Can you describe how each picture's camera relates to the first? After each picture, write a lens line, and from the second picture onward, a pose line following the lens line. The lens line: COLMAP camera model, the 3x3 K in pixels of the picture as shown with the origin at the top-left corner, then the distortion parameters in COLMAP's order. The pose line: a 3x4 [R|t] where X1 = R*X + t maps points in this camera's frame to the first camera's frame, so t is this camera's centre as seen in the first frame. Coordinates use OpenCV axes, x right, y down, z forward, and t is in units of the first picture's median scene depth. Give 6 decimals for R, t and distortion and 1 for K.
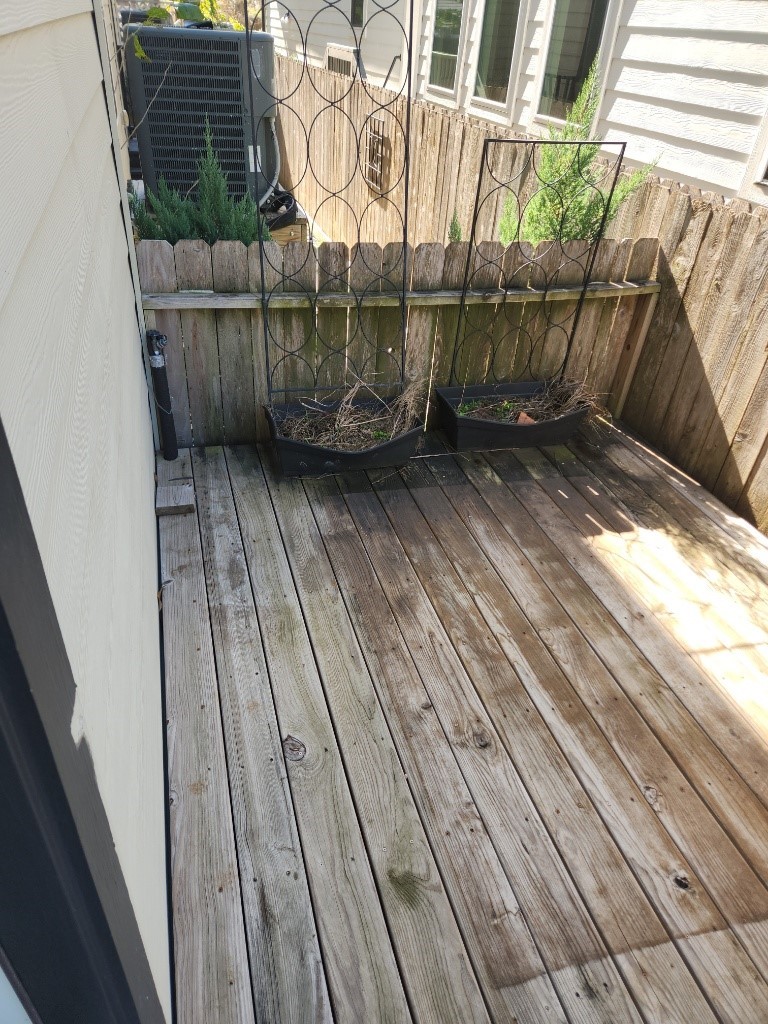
lens RADIAL K [[683.7, 0, 376.8], [0, 683.7, 509.5], [0, 0, 1]] dist [0.071008, -0.058914]
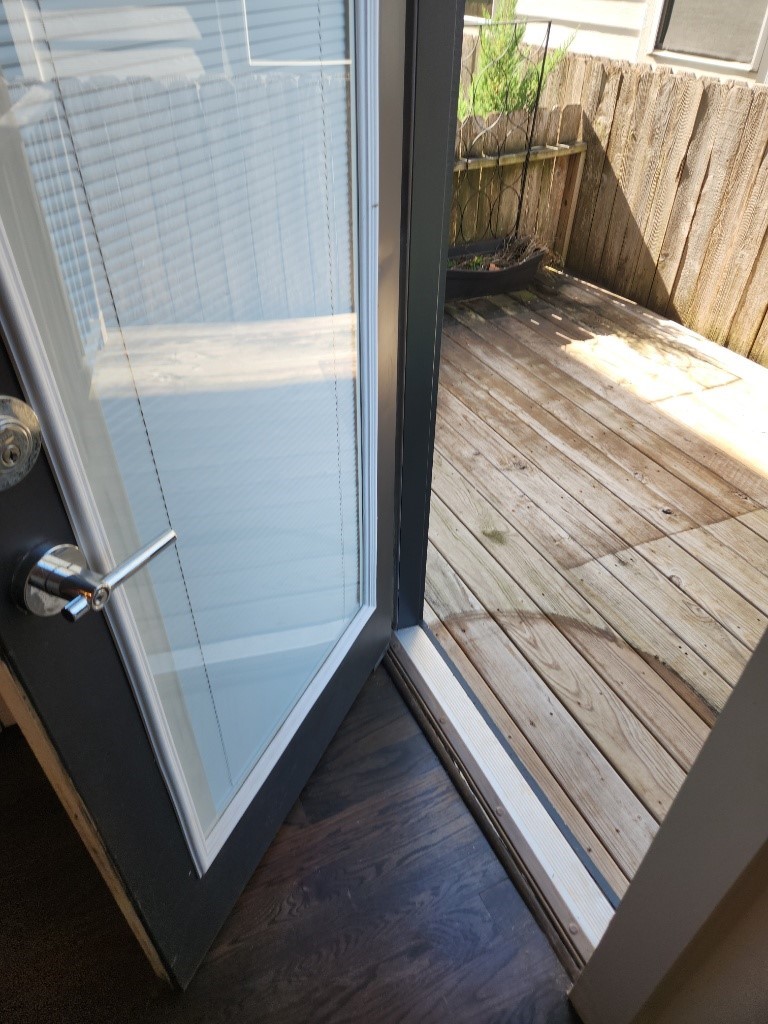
lens RADIAL K [[683.7, 0, 381.1], [0, 683.7, 509.8], [0, 0, 1]] dist [0.071008, -0.058914]
pose [[0.983594, -0.152509, 0.096350, -0.197332], [0.144286, 0.985682, 0.087252, 0.183634], [-0.108277, -0.071919, 0.991516, -0.264876]]
